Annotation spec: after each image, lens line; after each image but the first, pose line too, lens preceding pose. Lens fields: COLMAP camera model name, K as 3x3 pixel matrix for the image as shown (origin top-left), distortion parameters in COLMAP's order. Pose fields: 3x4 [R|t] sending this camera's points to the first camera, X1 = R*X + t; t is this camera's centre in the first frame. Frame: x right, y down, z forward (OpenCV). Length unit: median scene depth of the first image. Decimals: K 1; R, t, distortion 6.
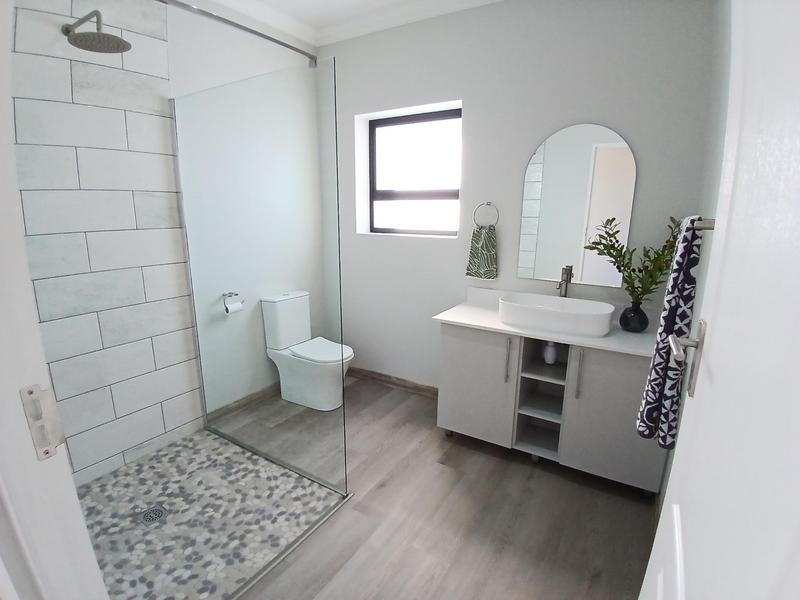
lens RADIAL K [[410.8, 0, 396.2], [0, 410.8, 300.9], [0, 0, 1]] dist [-0.025815, -0.001004]
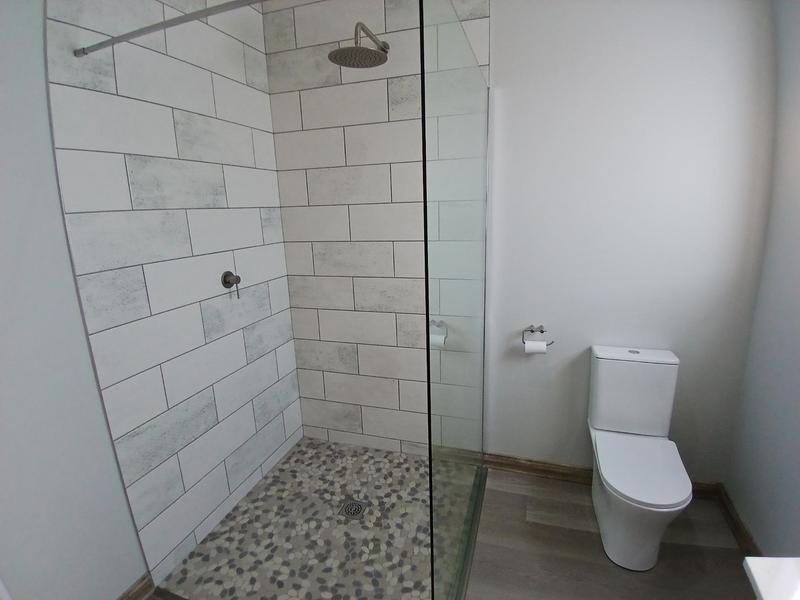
lens RADIAL K [[410.8, 0, 397.4], [0, 410.8, 301.2], [0, 0, 1]] dist [-0.025815, -0.001004]
pose [[0.251469, 0.226497, -0.940990, 0.304159], [-0.175257, 0.966817, 0.185878, -0.213283], [0.951866, 0.118172, 0.282820, 0.695574]]
